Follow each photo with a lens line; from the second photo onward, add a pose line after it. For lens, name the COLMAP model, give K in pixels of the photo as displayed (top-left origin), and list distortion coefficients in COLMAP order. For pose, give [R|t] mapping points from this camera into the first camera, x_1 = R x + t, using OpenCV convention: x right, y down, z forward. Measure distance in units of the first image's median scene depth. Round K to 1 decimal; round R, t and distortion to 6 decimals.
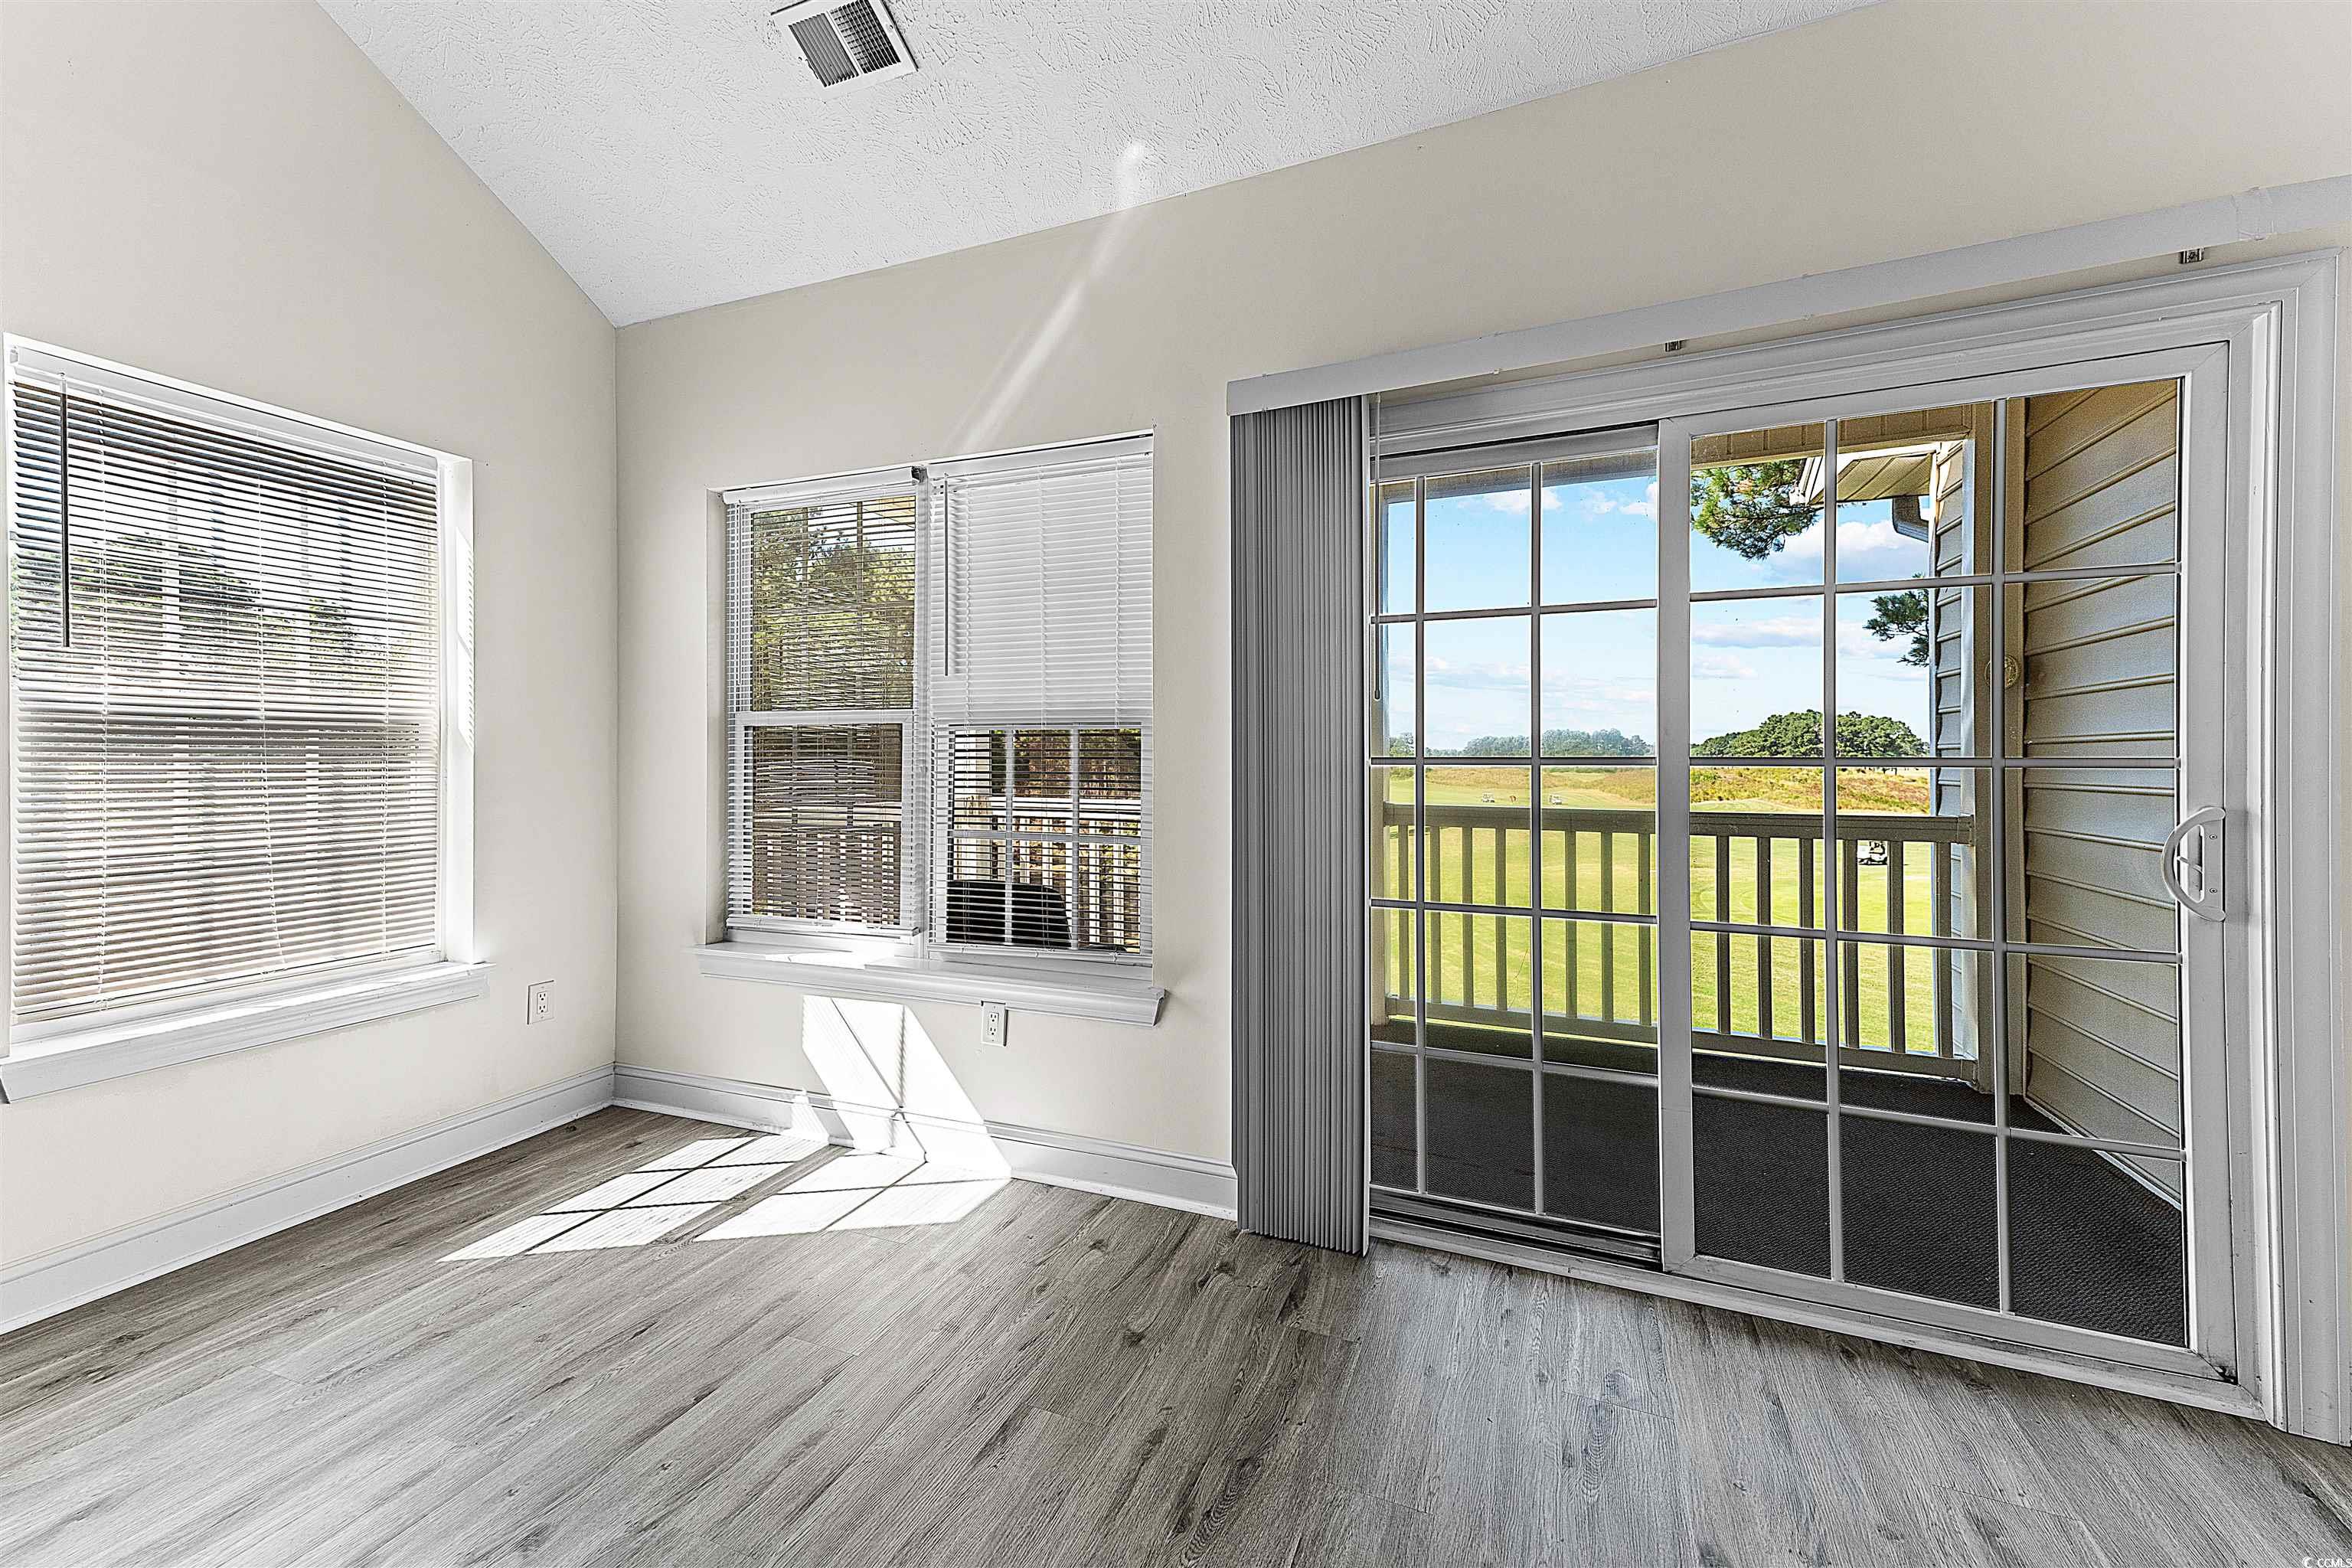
lens RADIAL K [[952.9, 0, 1166.4], [0, 952.9, 739.8], [0, 0, 1]] dist [0.039941, -0.003584]
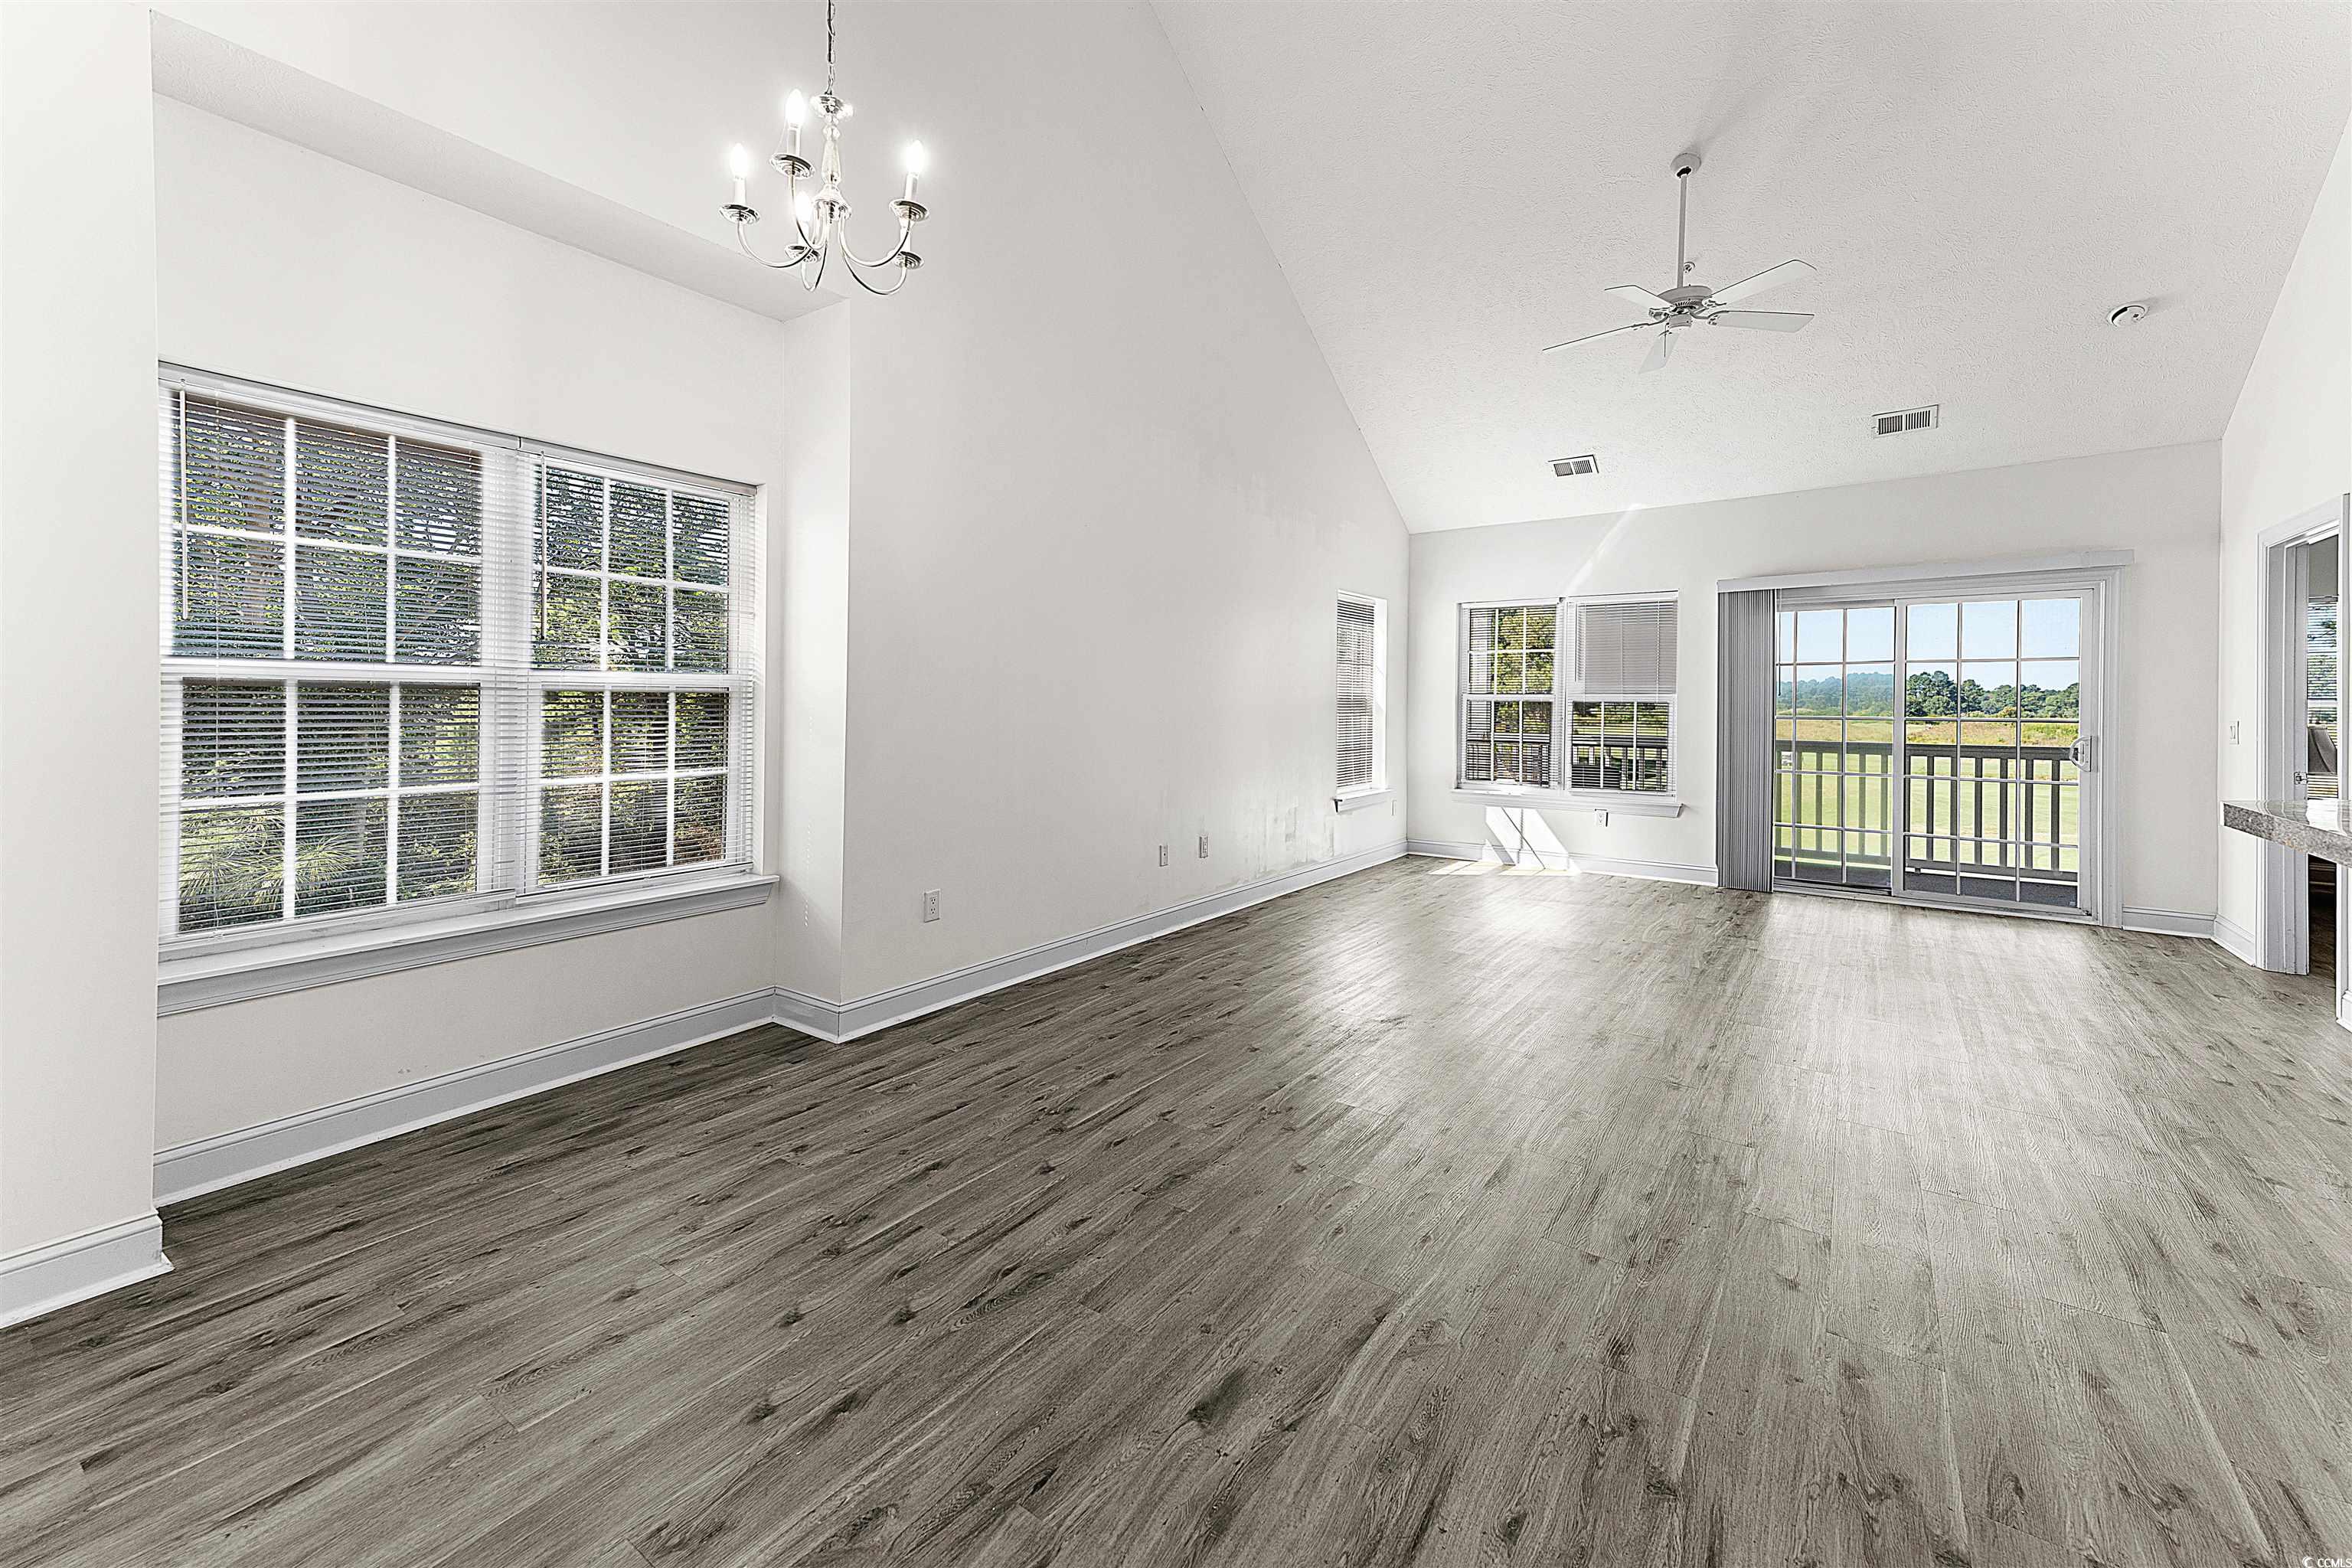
lens RADIAL K [[952.9, 0, 1173.2], [0, 952.9, 694.4], [0, 0, 1]] dist [0.039941, -0.003584]
pose [[0.974966, 0.006085, -0.222269, -0.690109], [-0.002879, 0.999887, 0.014747, -0.066341], [0.222334, -0.013738, 0.974874, -1.691001]]
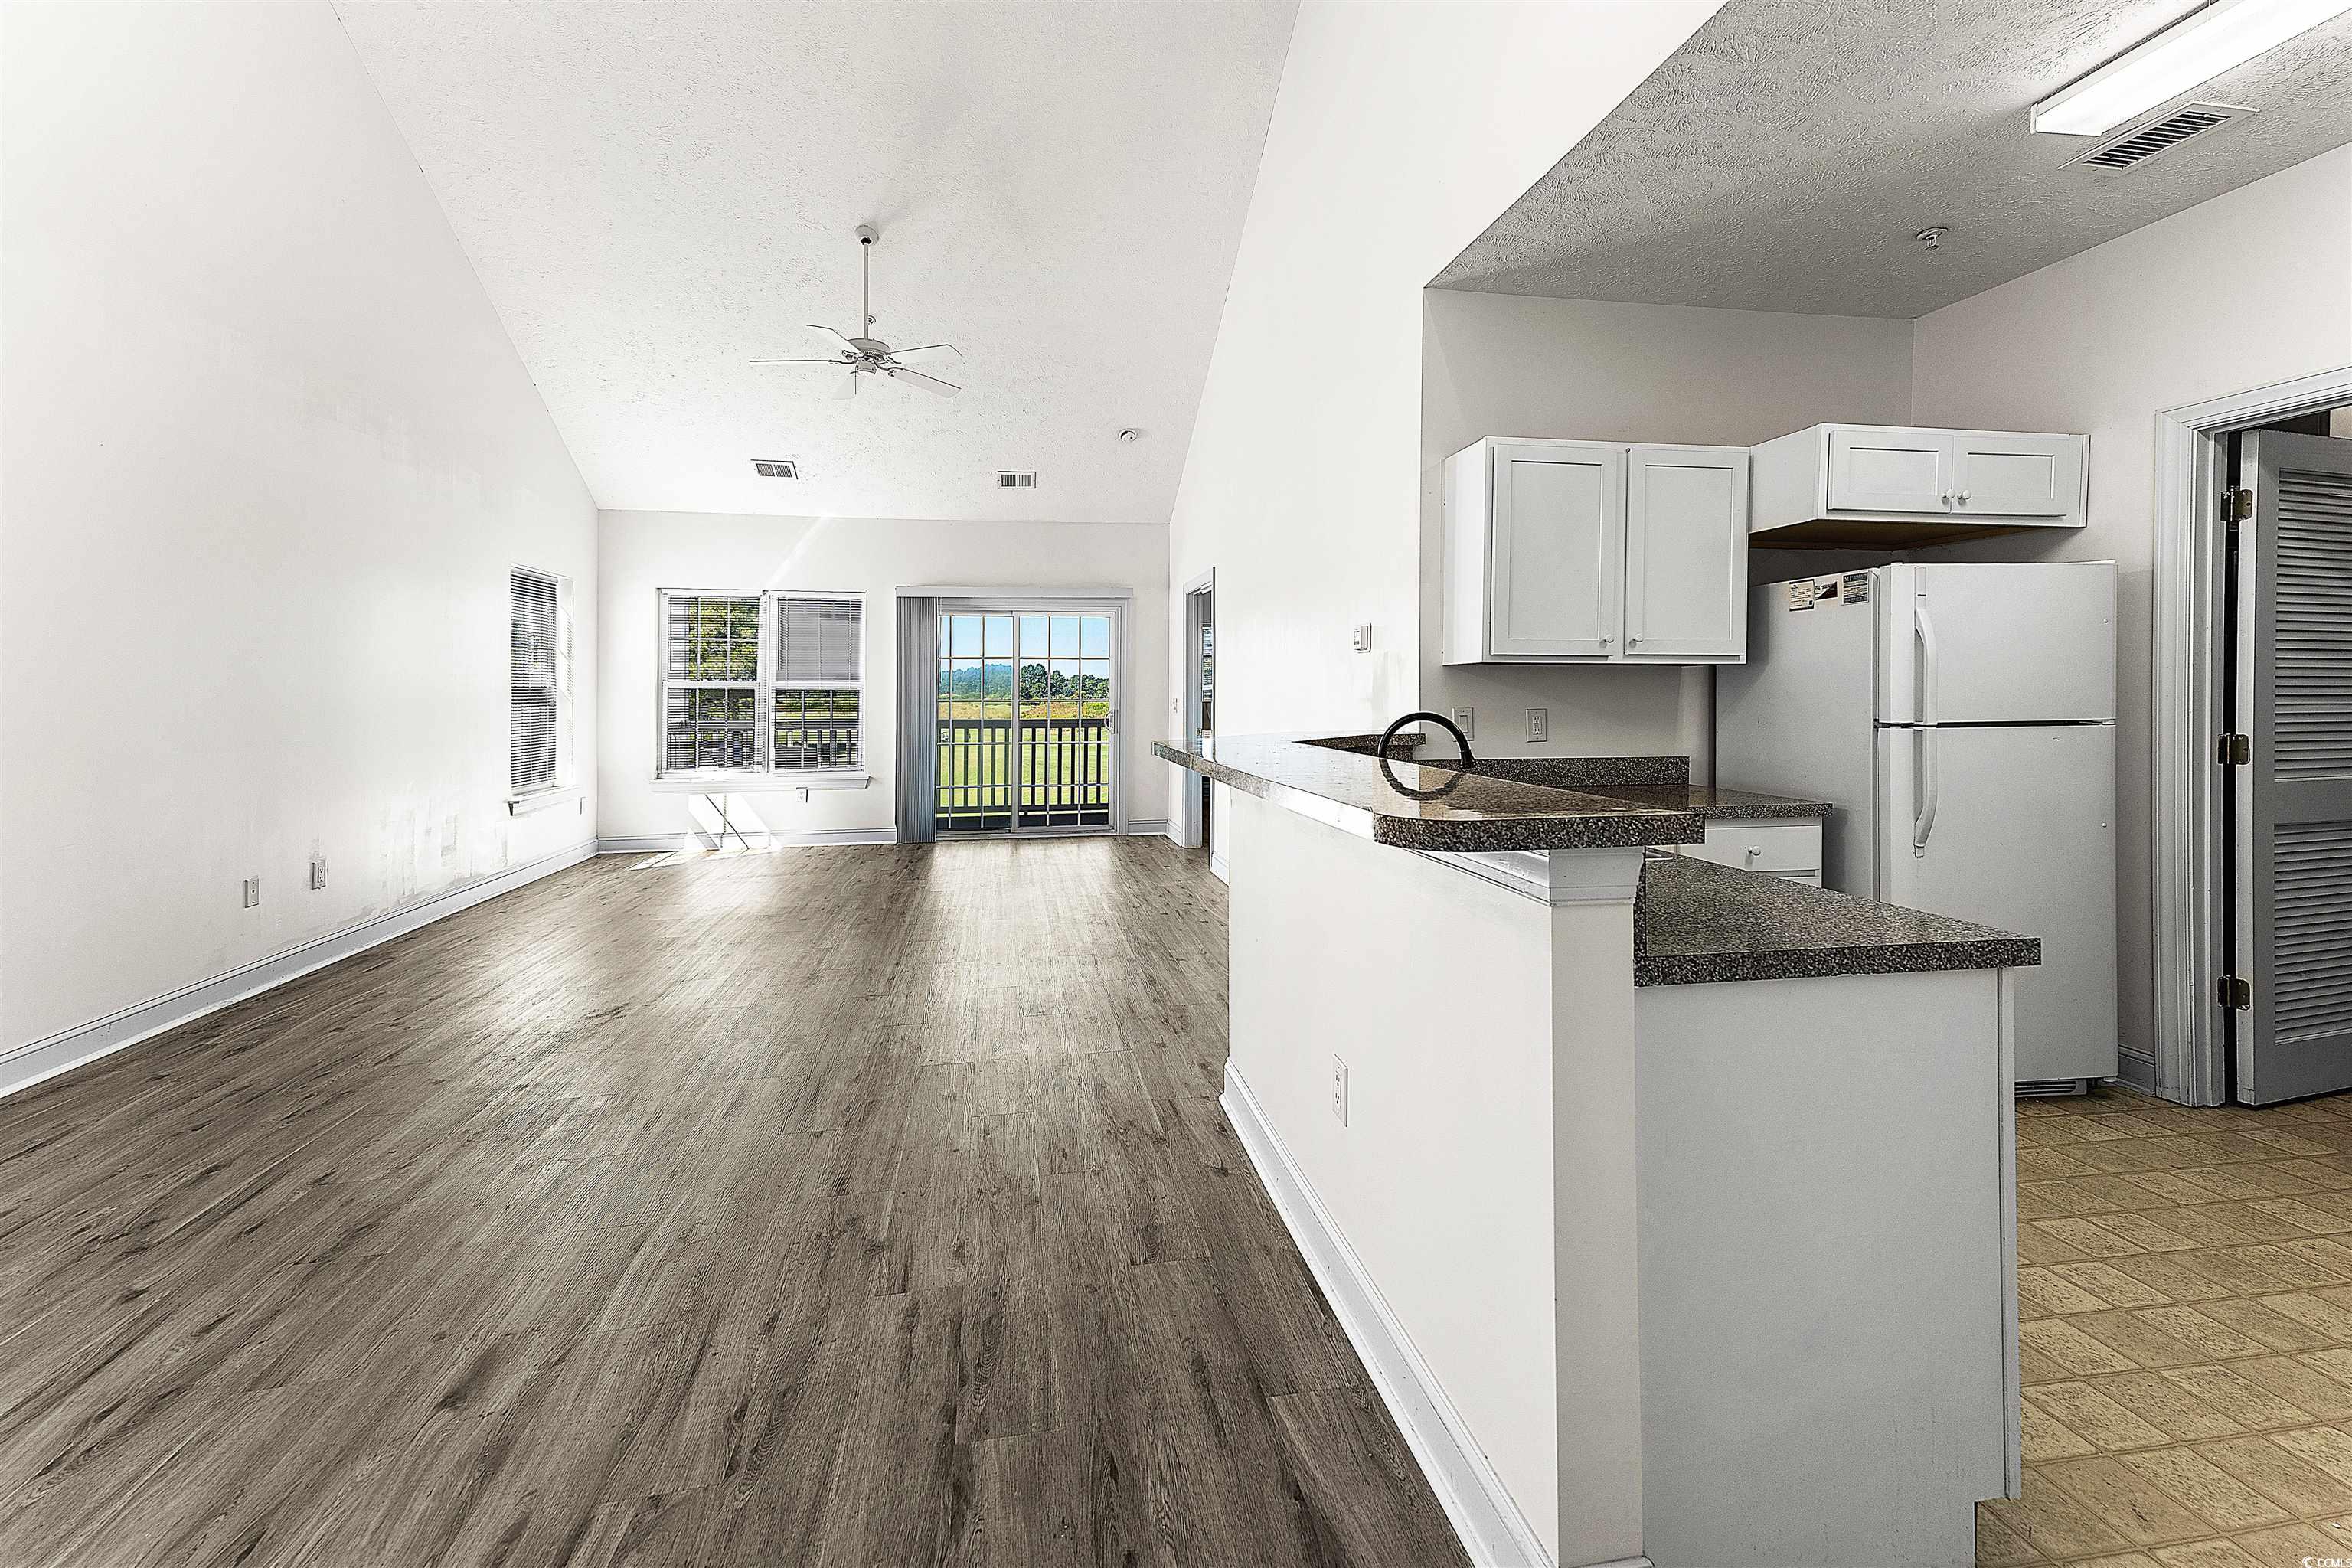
lens RADIAL K [[952.9, 0, 1162.2], [0, 952.9, 688.7], [0, 0, 1]] dist [0.039941, -0.003584]
pose [[0.842126, 0.000925, 0.539280, -0.763006], [-0.011456, 0.999804, 0.016174, -0.071083], [-0.539159, -0.019799, 0.841971, -1.853330]]
